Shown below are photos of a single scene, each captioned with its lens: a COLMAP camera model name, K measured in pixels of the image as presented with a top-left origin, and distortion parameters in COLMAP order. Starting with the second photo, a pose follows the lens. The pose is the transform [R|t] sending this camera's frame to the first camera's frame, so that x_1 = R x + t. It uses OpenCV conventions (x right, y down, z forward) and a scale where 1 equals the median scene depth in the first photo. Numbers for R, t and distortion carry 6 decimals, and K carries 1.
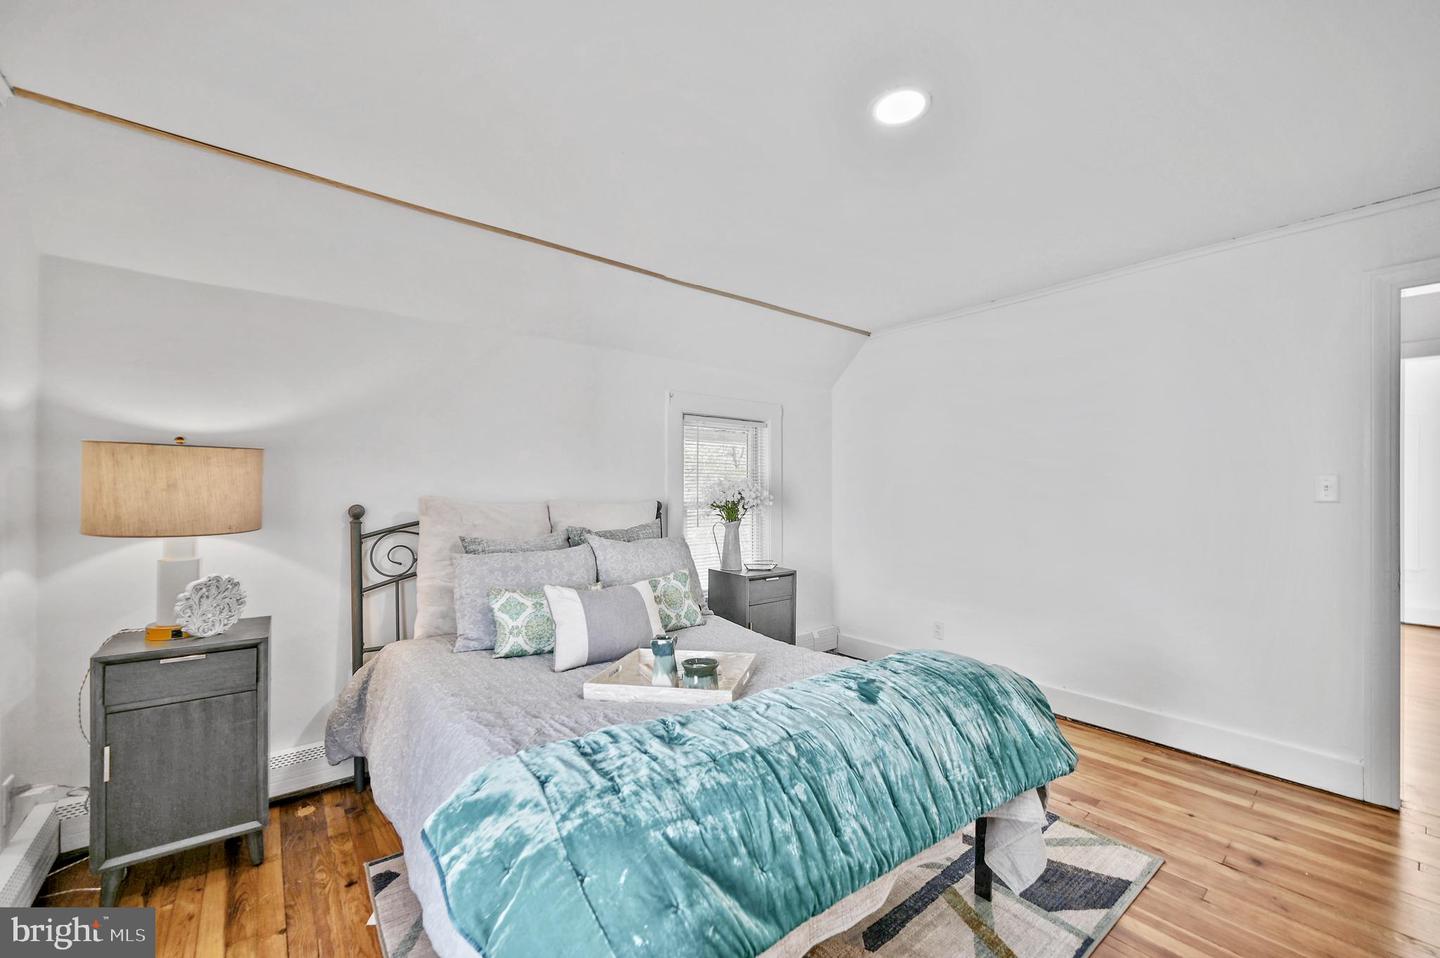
lens RADIAL K [[575.4, 0, 721.4], [0, 575.4, 489.6], [0, 0, 1]] dist [0.000641, 0.000098]
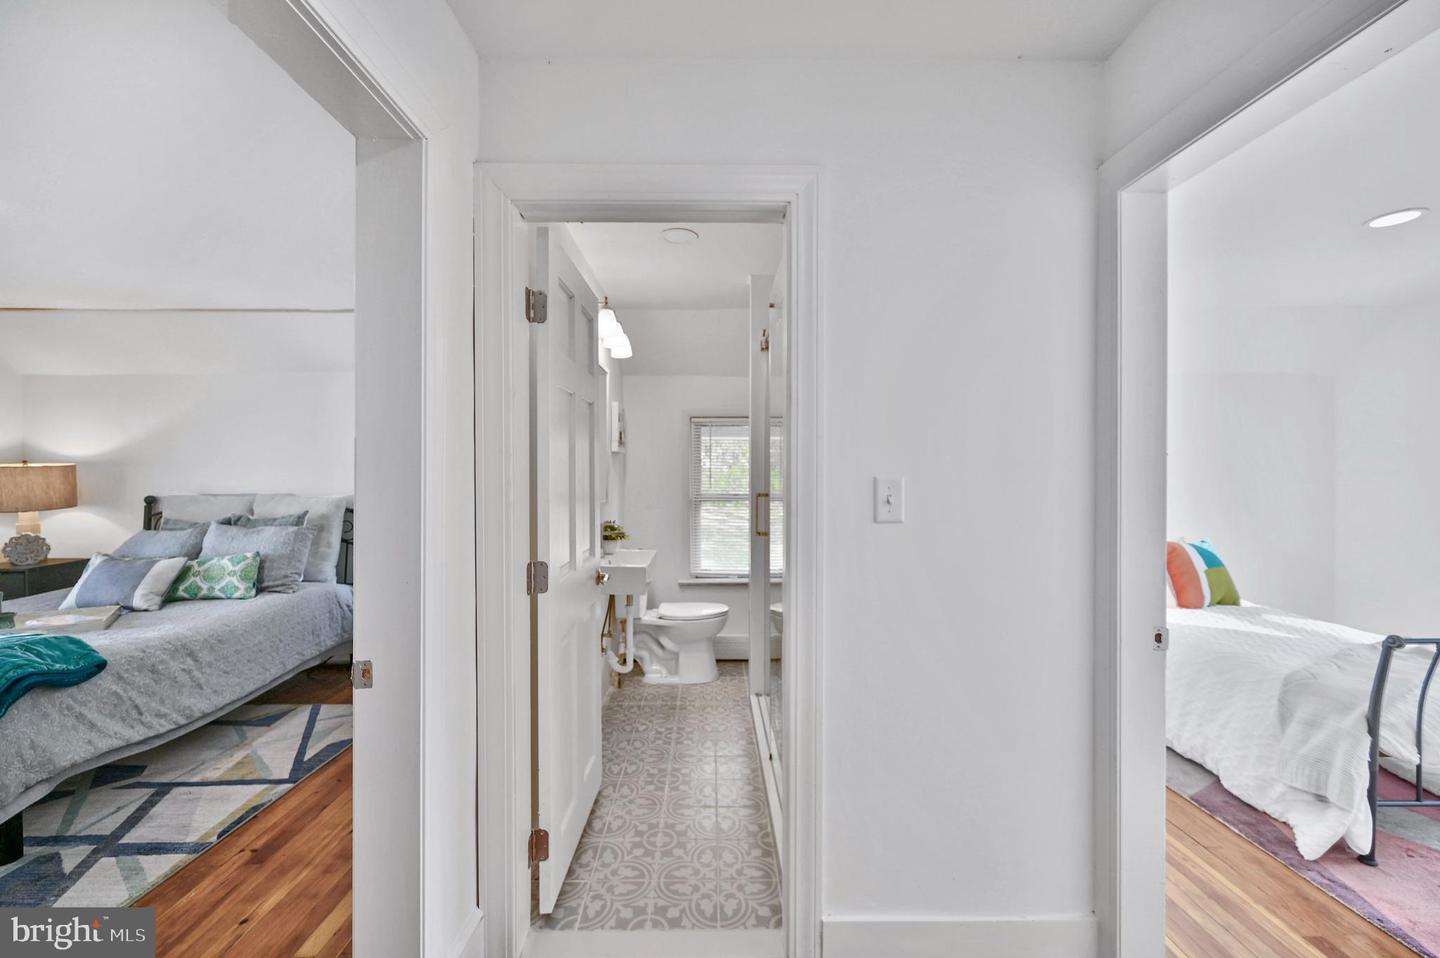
lens RADIAL K [[581.2, 0, 730.0], [0, 581.2, 470.0], [0, 0, 1]] dist [0.000397, -0.000039]
pose [[0.783088, -0.005617, -0.621885, 1.722153], [0.006345, 0.999979, -0.001042, -0.034611], [0.621878, -0.003130, 0.783108, 0.754486]]
